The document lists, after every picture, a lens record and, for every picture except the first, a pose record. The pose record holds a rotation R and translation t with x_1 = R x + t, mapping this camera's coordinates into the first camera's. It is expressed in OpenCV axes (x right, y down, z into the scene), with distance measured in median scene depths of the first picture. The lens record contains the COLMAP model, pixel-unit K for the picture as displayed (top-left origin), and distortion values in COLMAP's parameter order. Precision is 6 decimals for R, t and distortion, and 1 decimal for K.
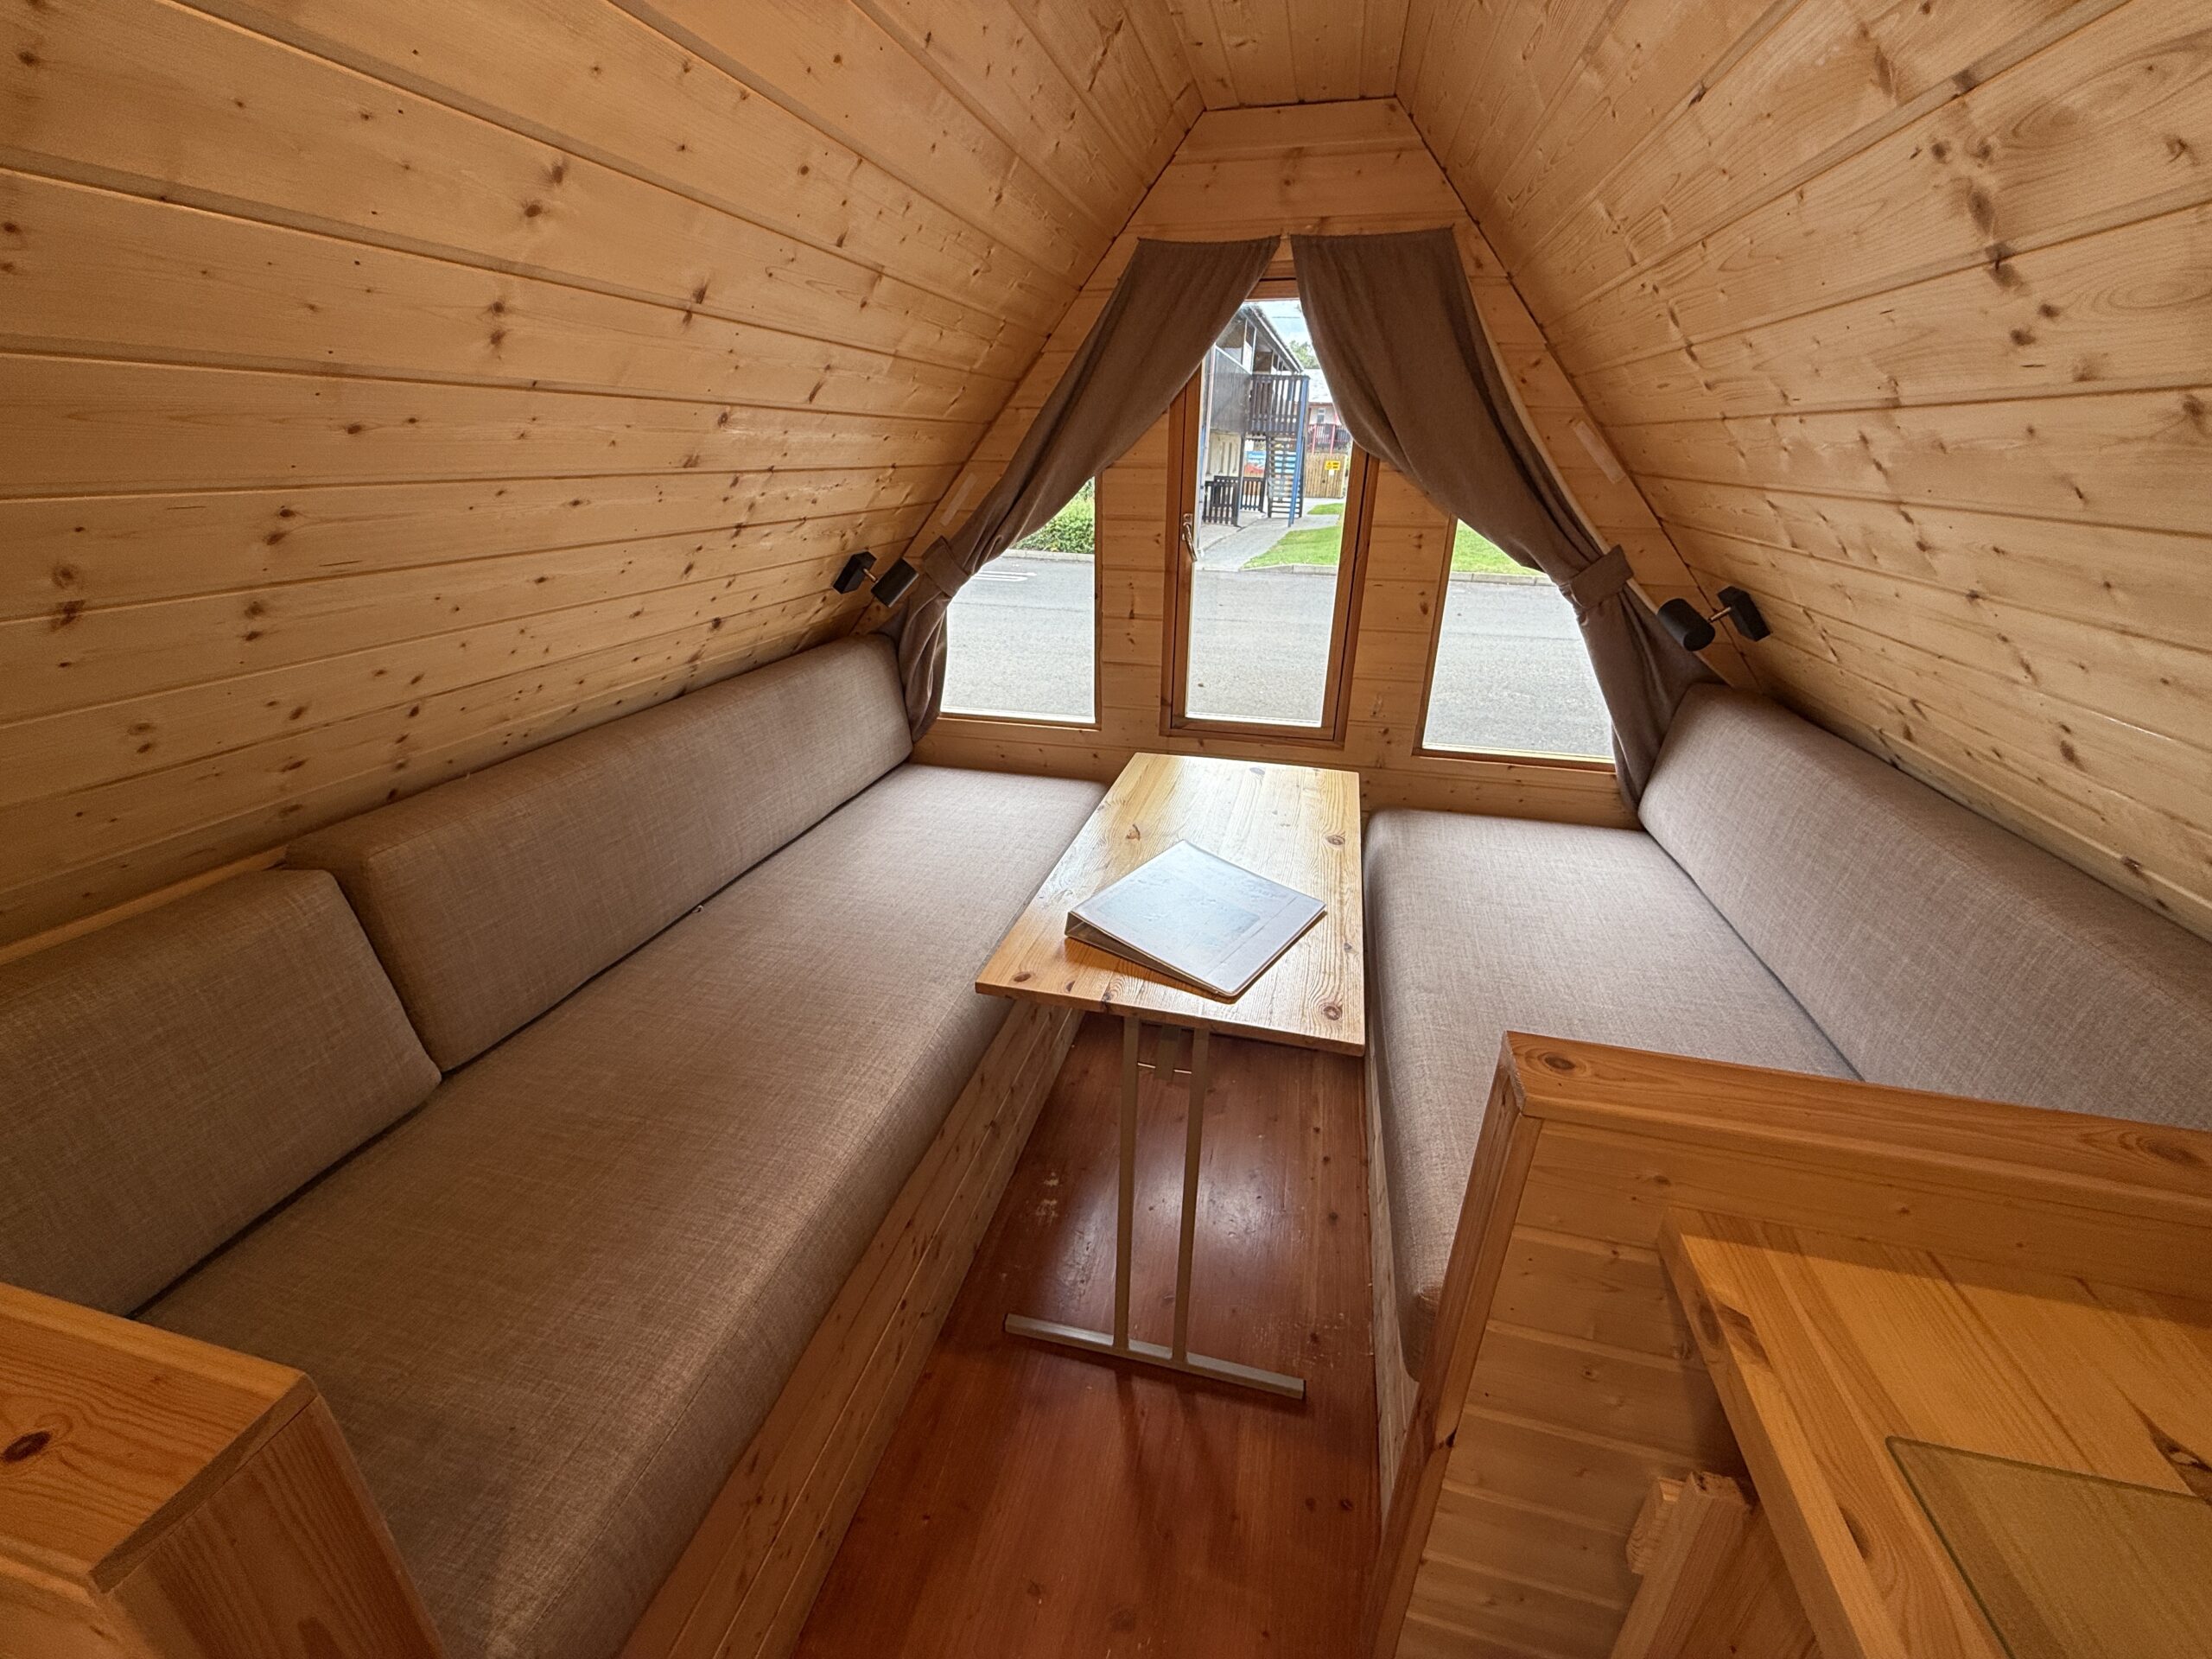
lens RADIAL K [[880.9, 0, 1102.9], [0, 880.9, 827.0], [0, 0, 1]] dist [-0.000617, -0.000284]
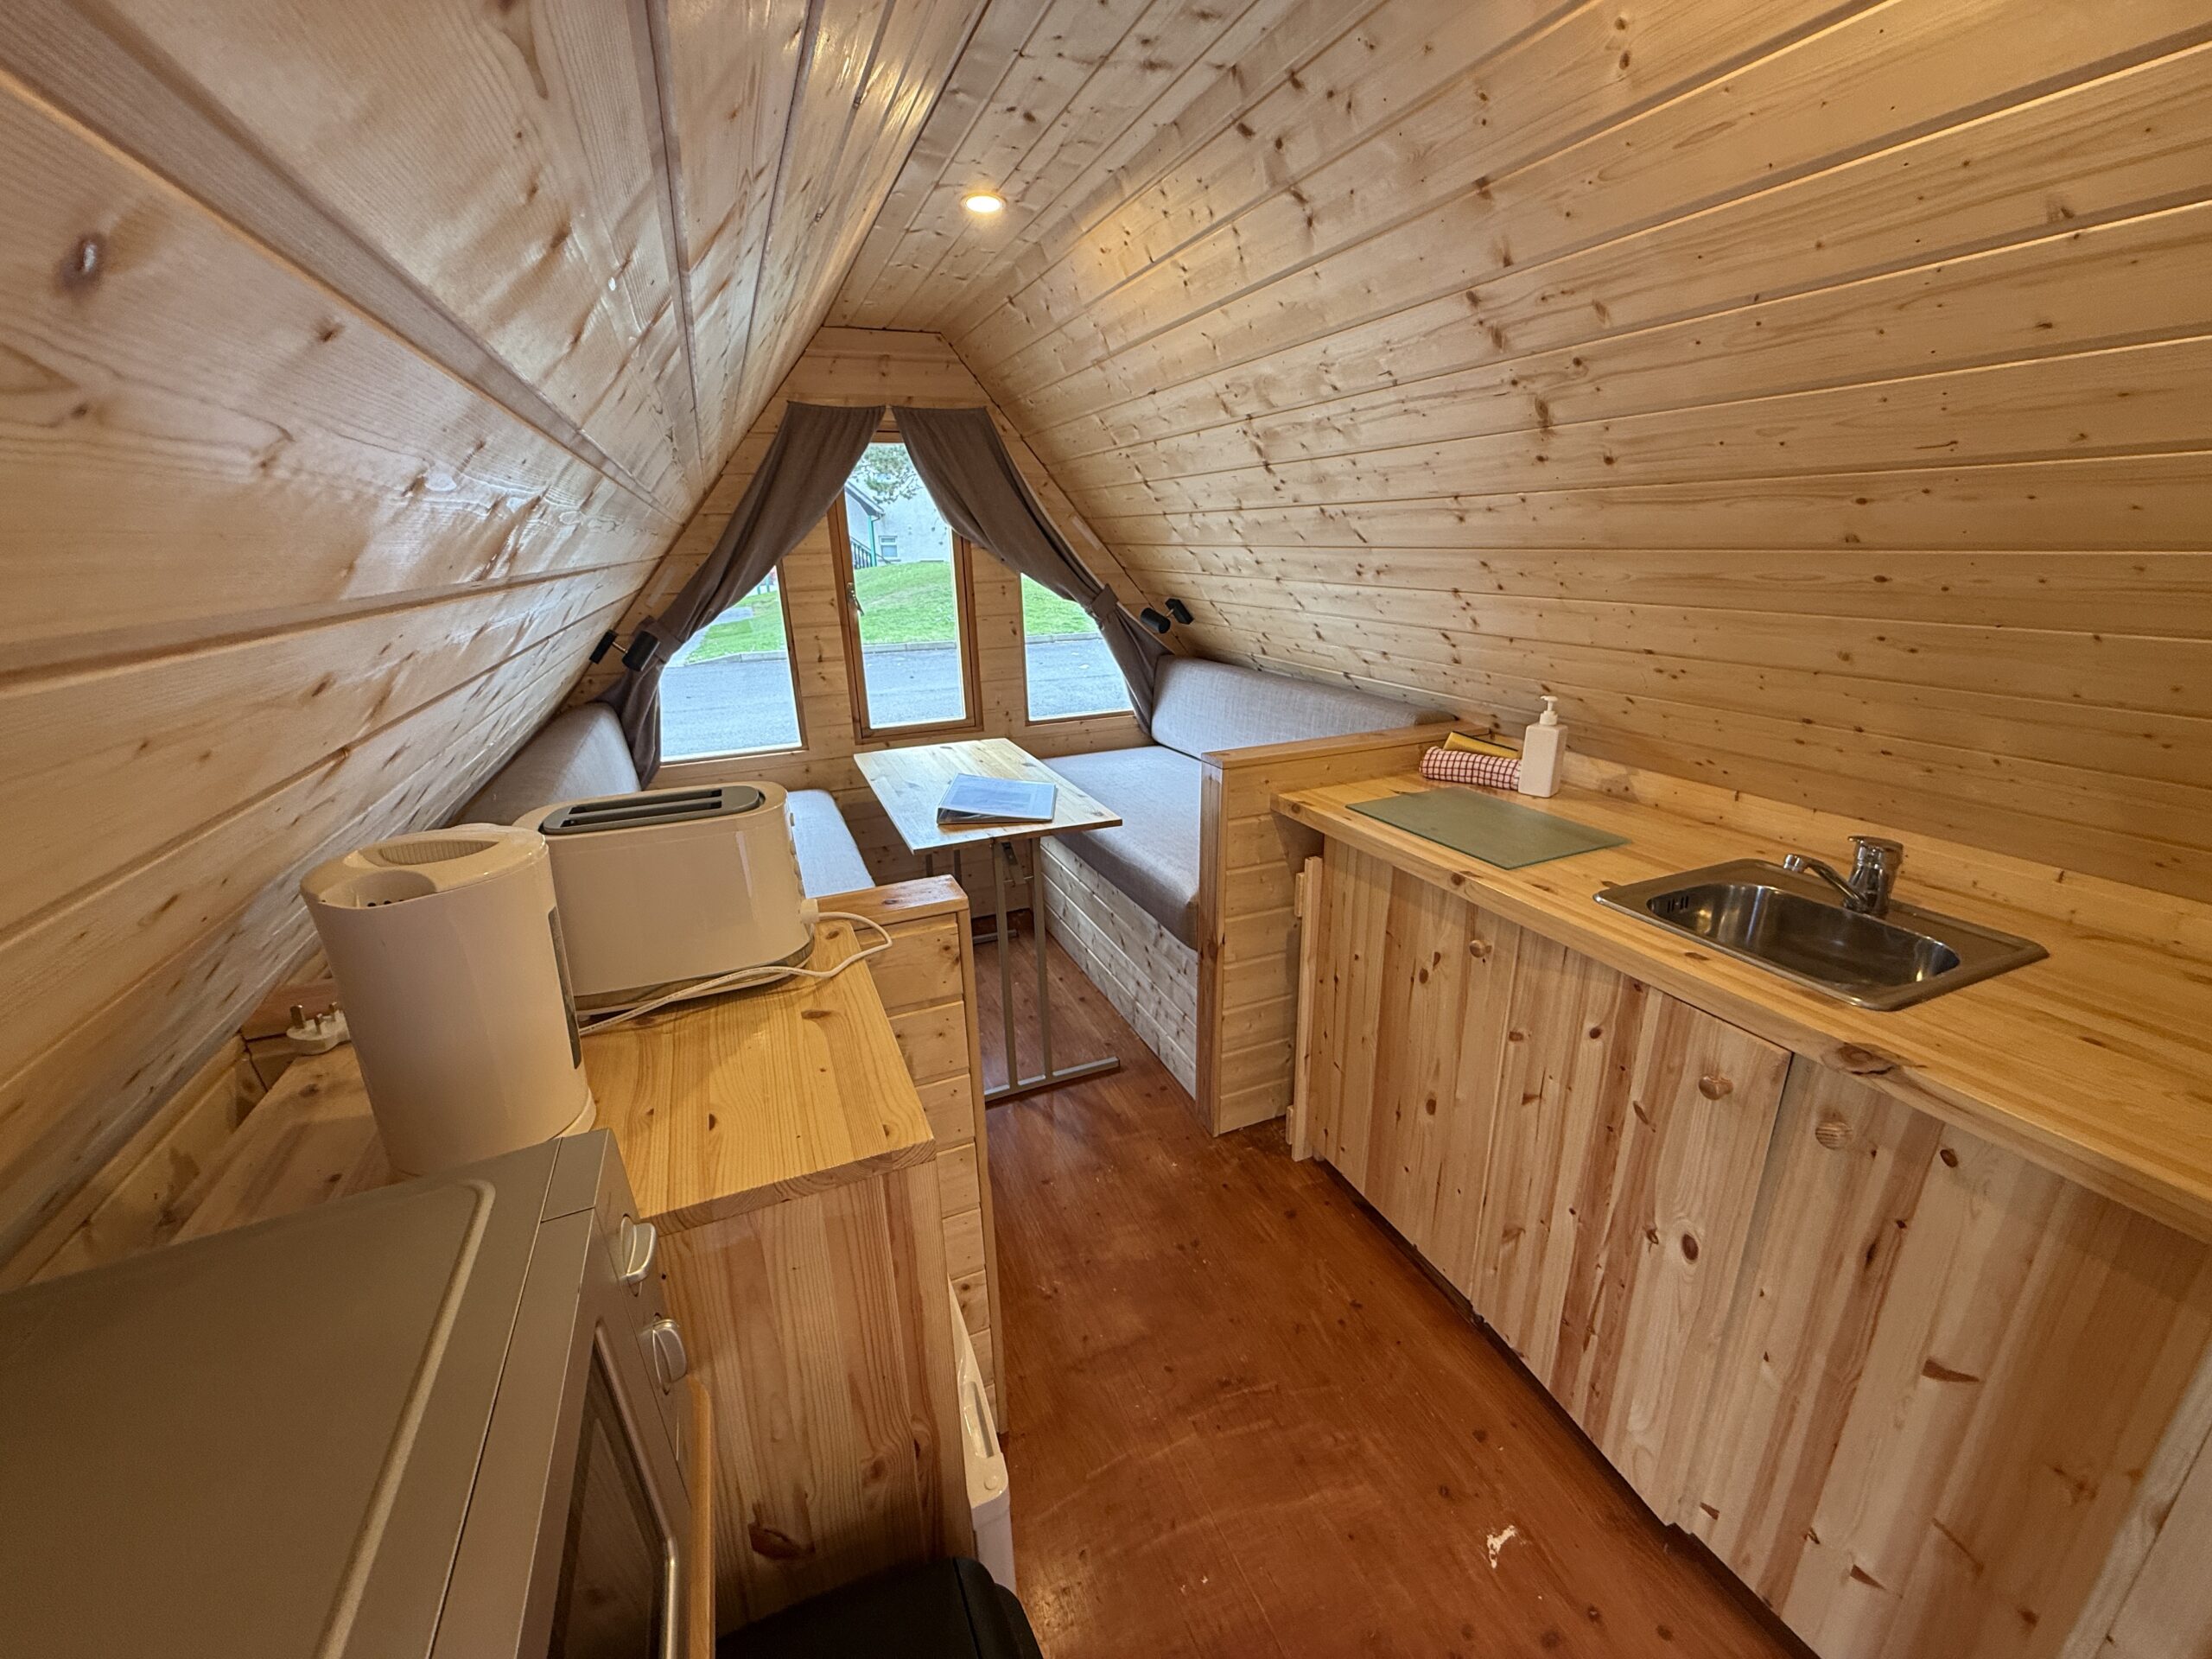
lens RADIAL K [[880.9, 0, 1102.4], [0, 880.9, 824.5], [0, 0, 1]] dist [-0.000617, -0.000284]
pose [[0.800617, -0.213990, 0.559661, -0.632008], [0.266599, 0.963721, -0.012895, 0.201627], [-0.536598, 0.159529, 0.828621, -0.462407]]
